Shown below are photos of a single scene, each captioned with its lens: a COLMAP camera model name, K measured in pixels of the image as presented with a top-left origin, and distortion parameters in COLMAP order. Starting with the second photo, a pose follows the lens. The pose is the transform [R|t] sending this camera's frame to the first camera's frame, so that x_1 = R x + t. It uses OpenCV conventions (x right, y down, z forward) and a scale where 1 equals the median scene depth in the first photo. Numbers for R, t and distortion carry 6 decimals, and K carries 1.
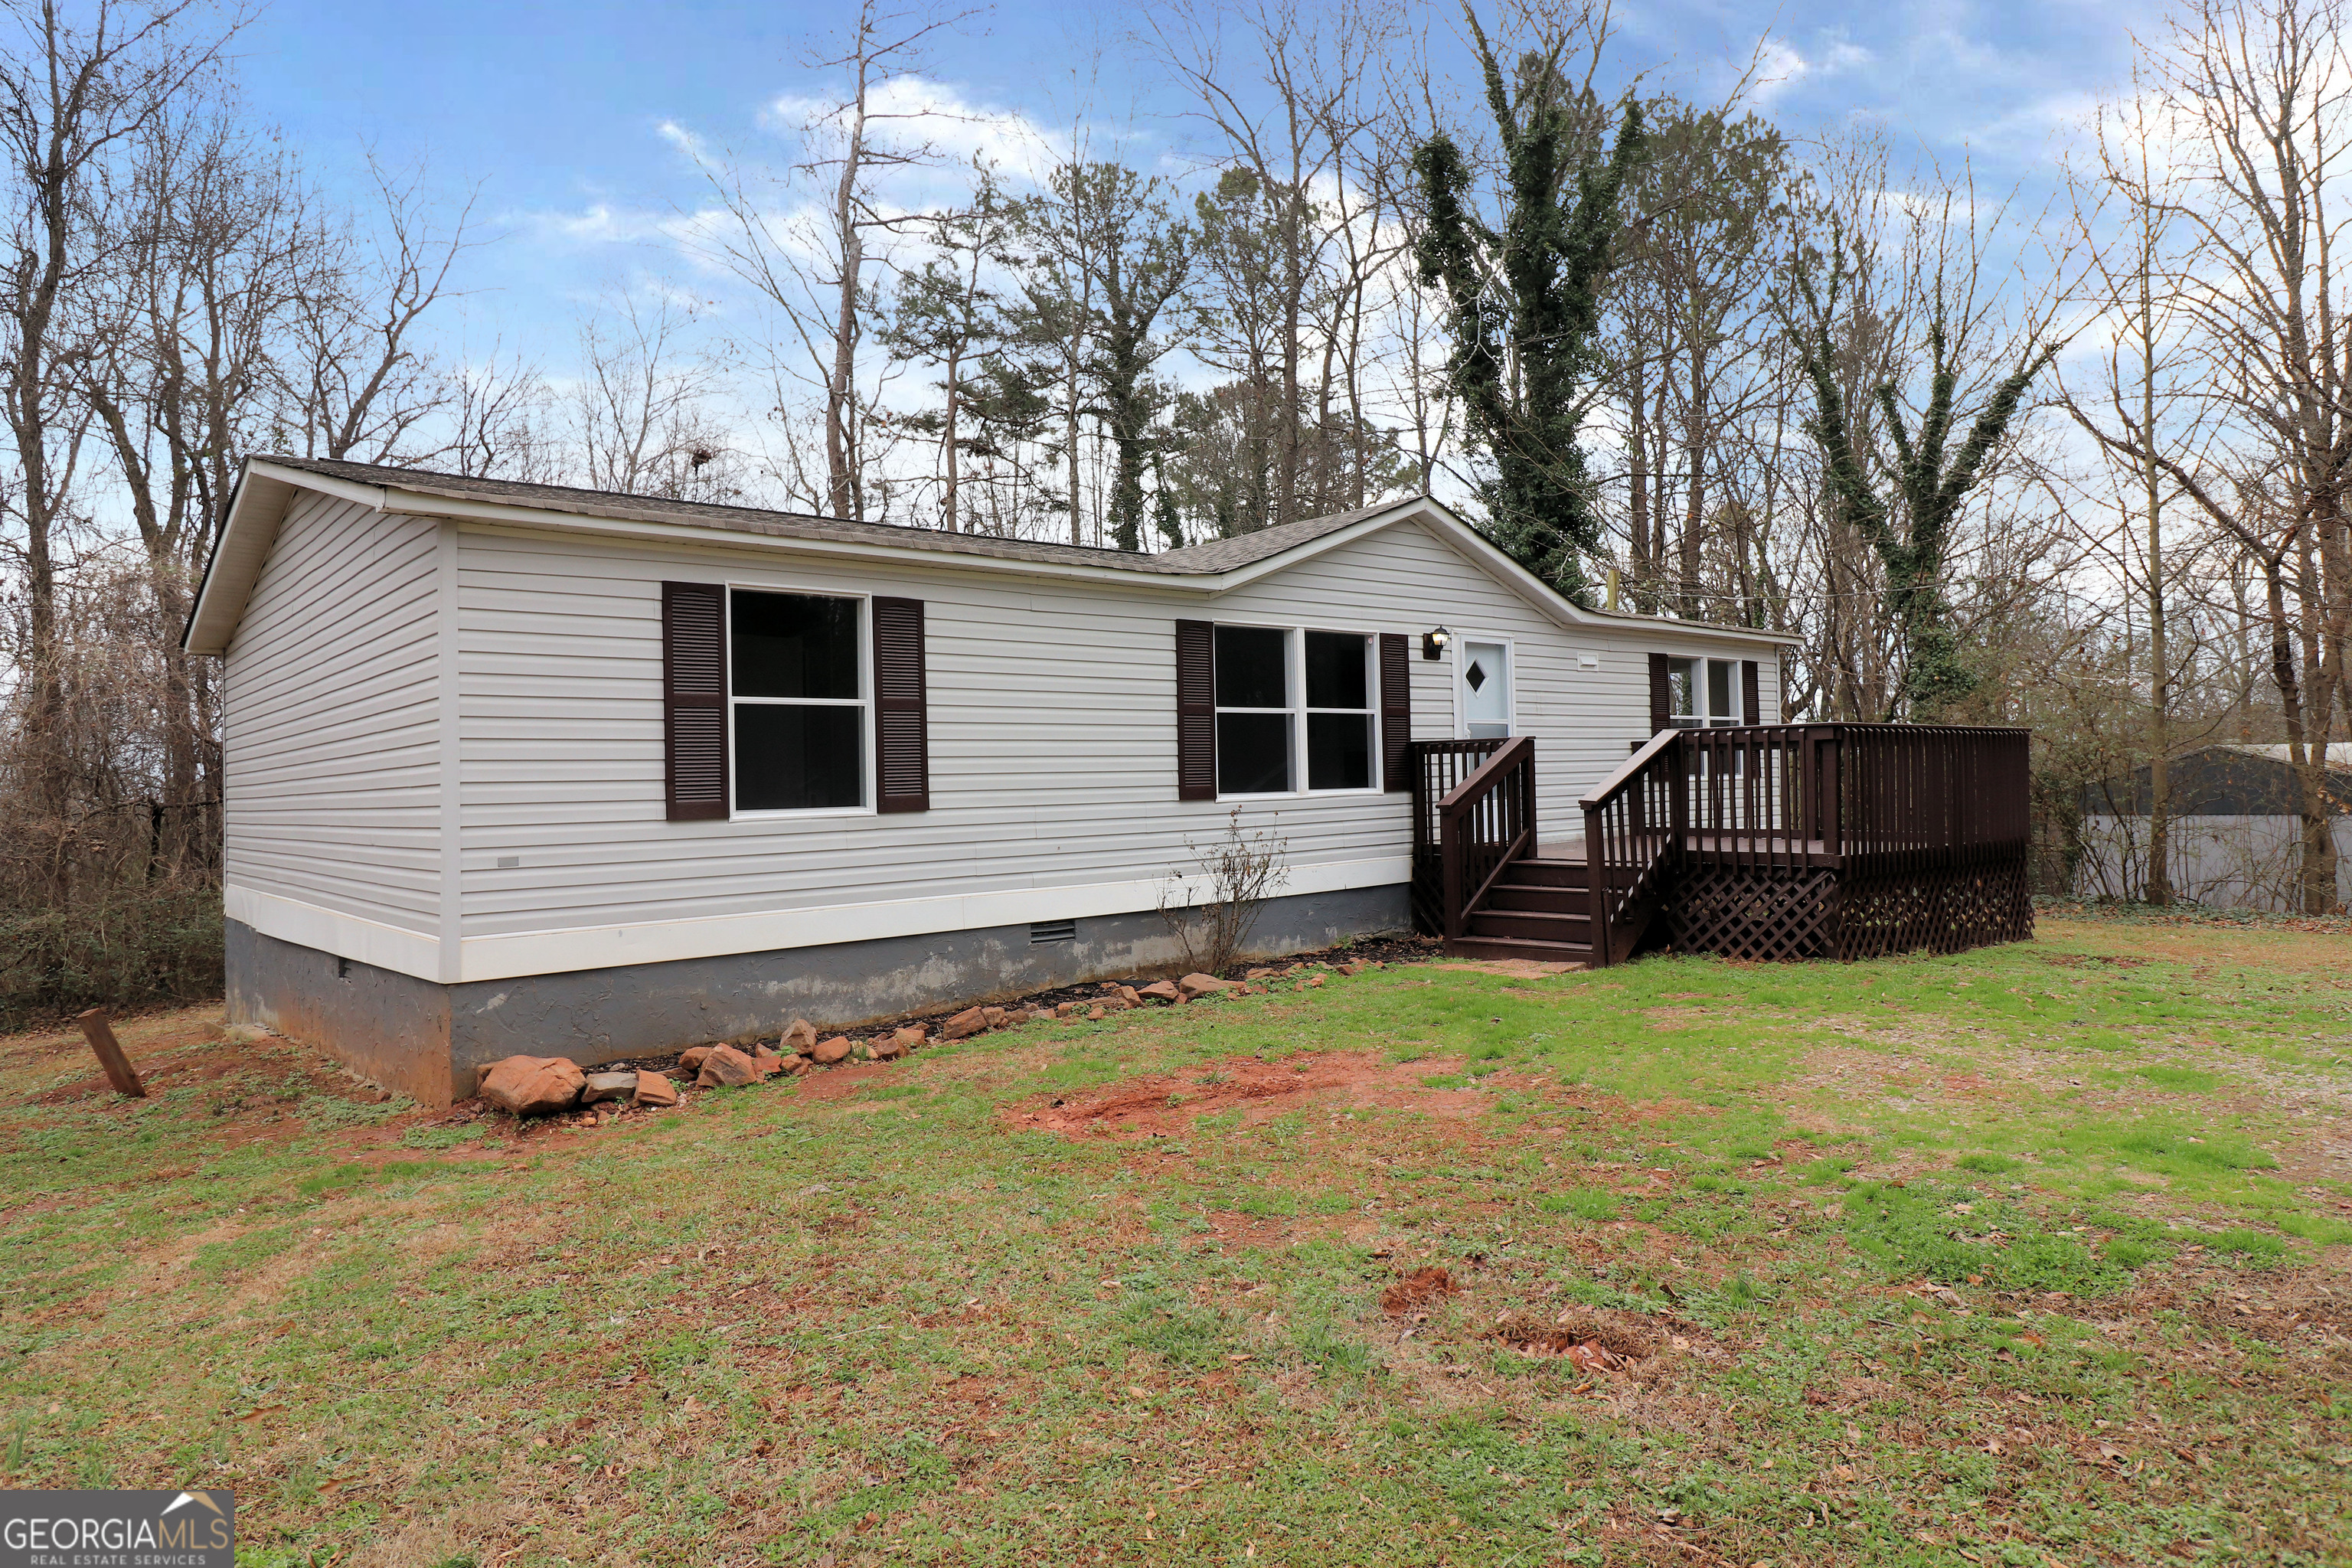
lens RADIAL K [[1360.7, 0, 1197.9], [0, 1360.7, 770.5], [0, 0, 1]] dist [-0.007638, -0.002531]
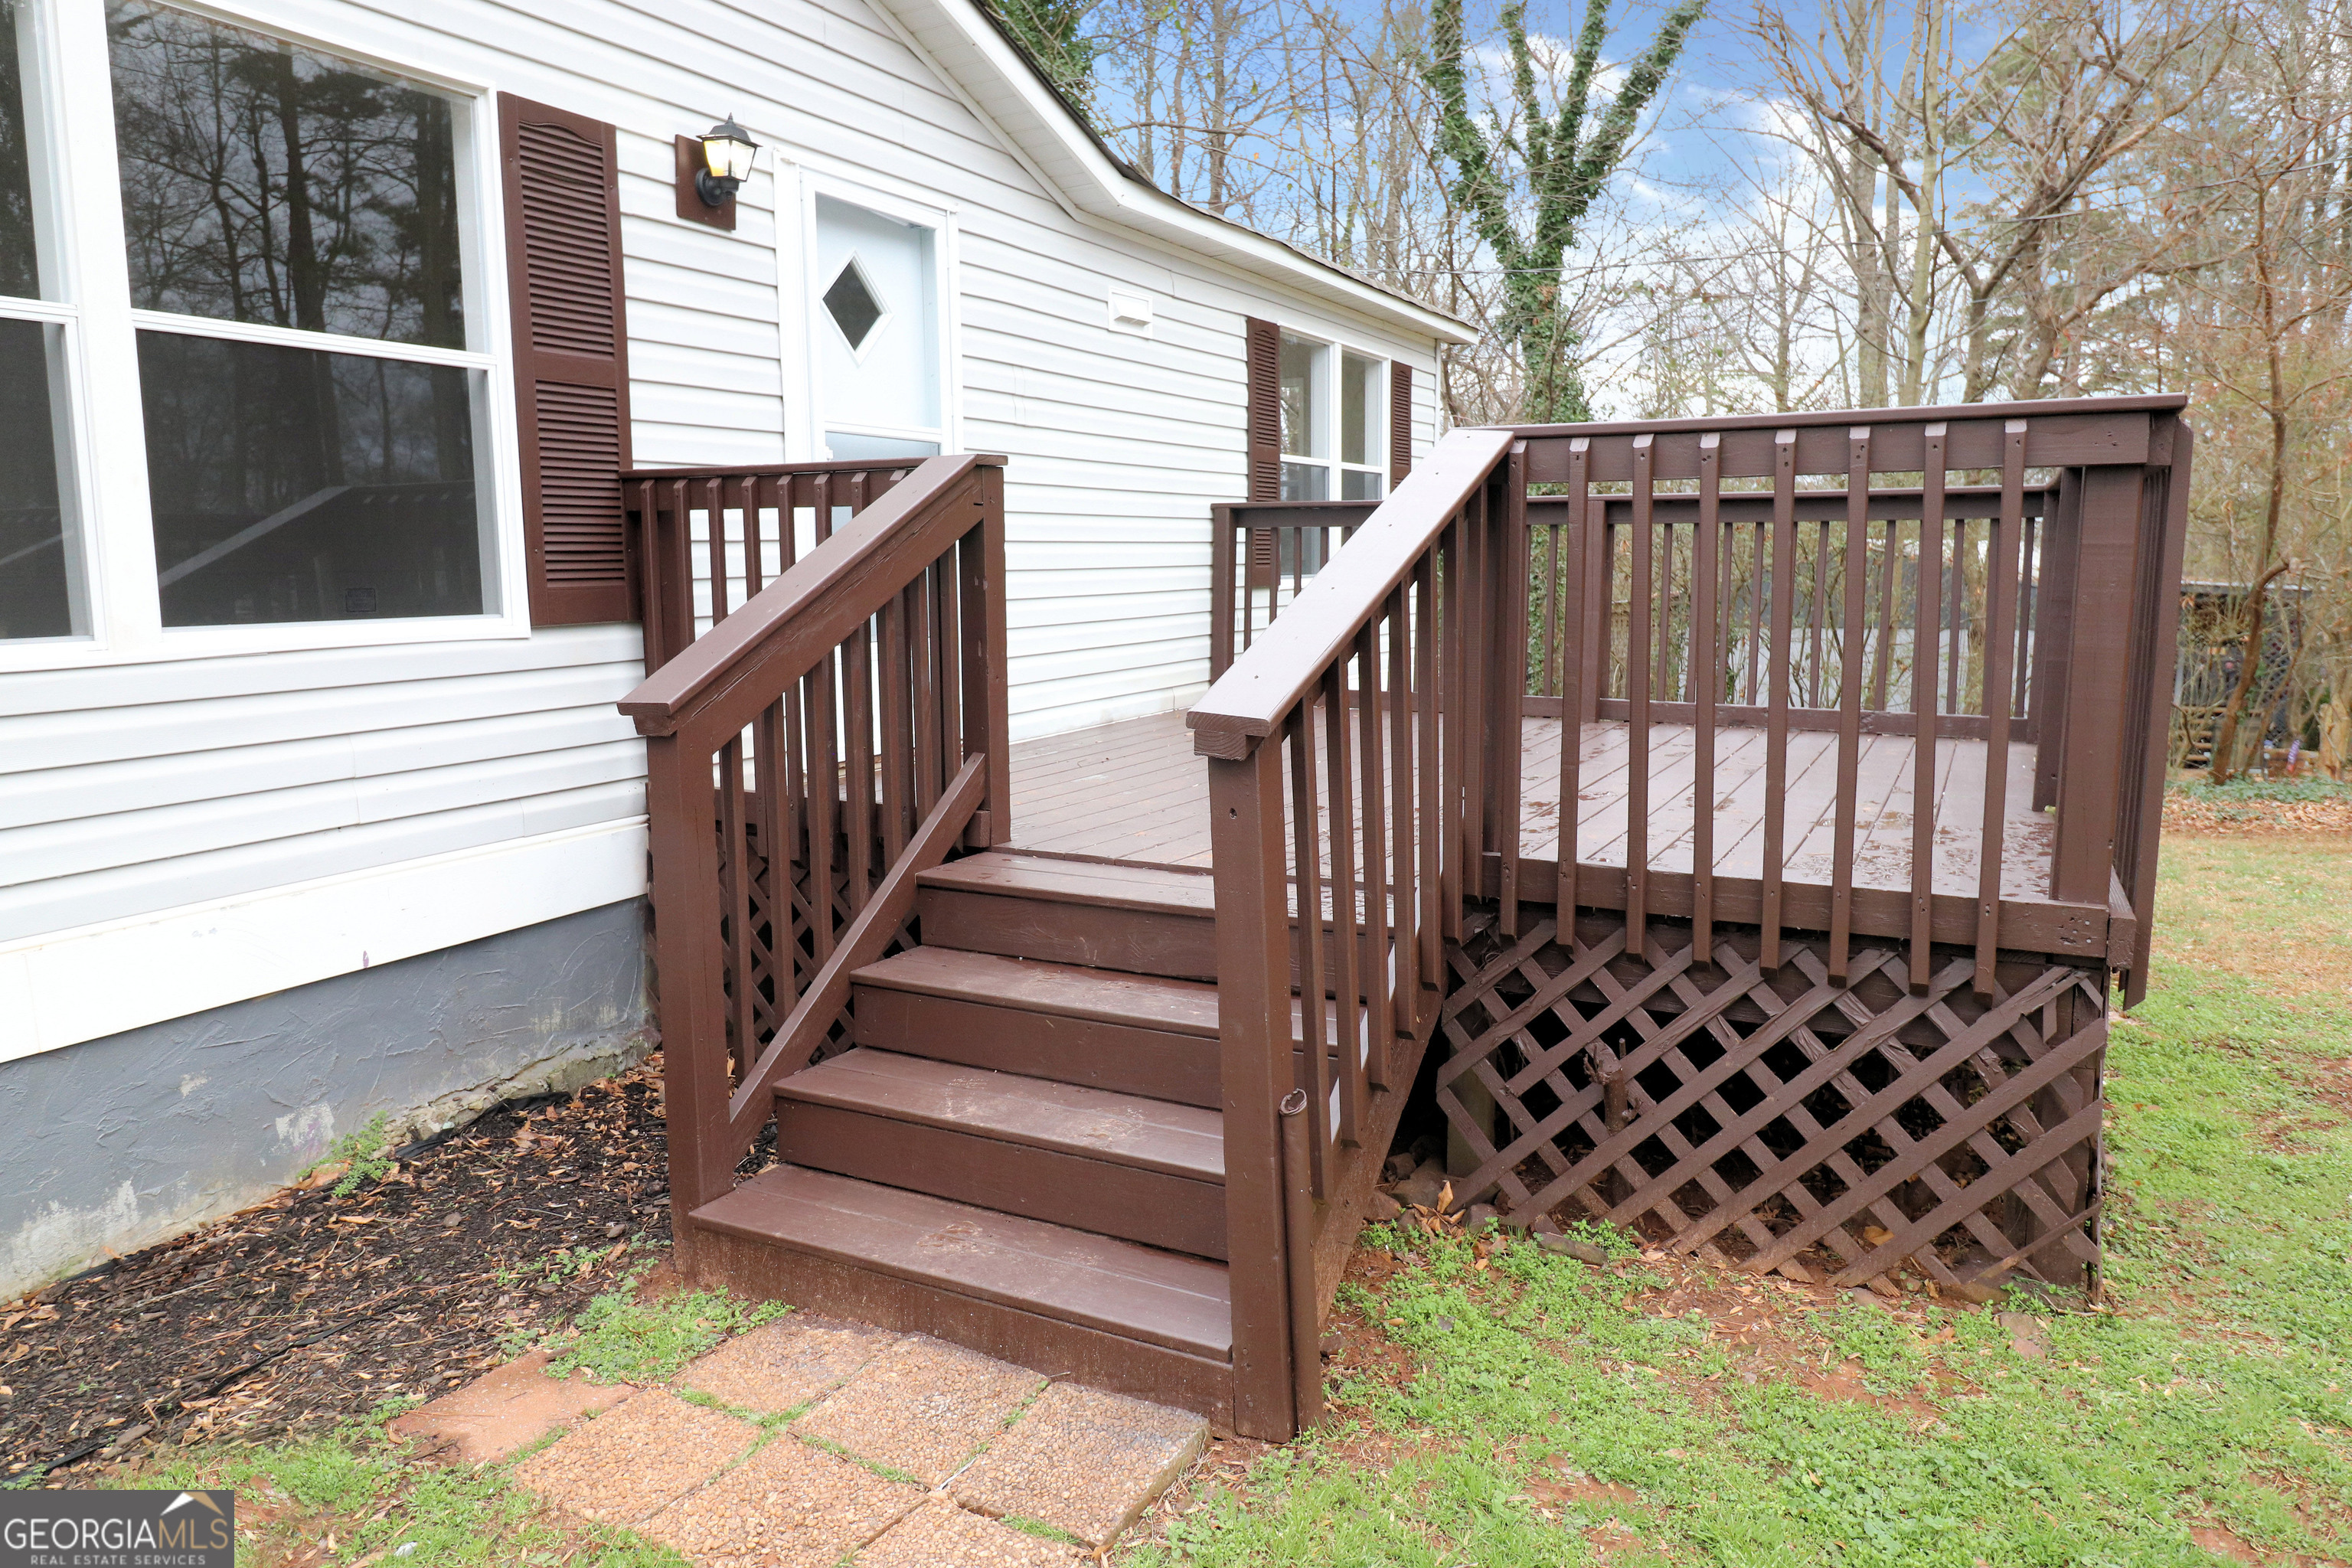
lens RADIAL K [[1579.5, 0, 1176.1], [0, 1579.5, 762.7], [0, 0, 1]] dist [0.010068, 0.001299]
pose [[0.942486, -0.027832, 0.333086, 0.153095], [-0.015969, 0.991640, 0.128043, -0.002447], [-0.333865, -0.125998, 0.934162, 0.603589]]
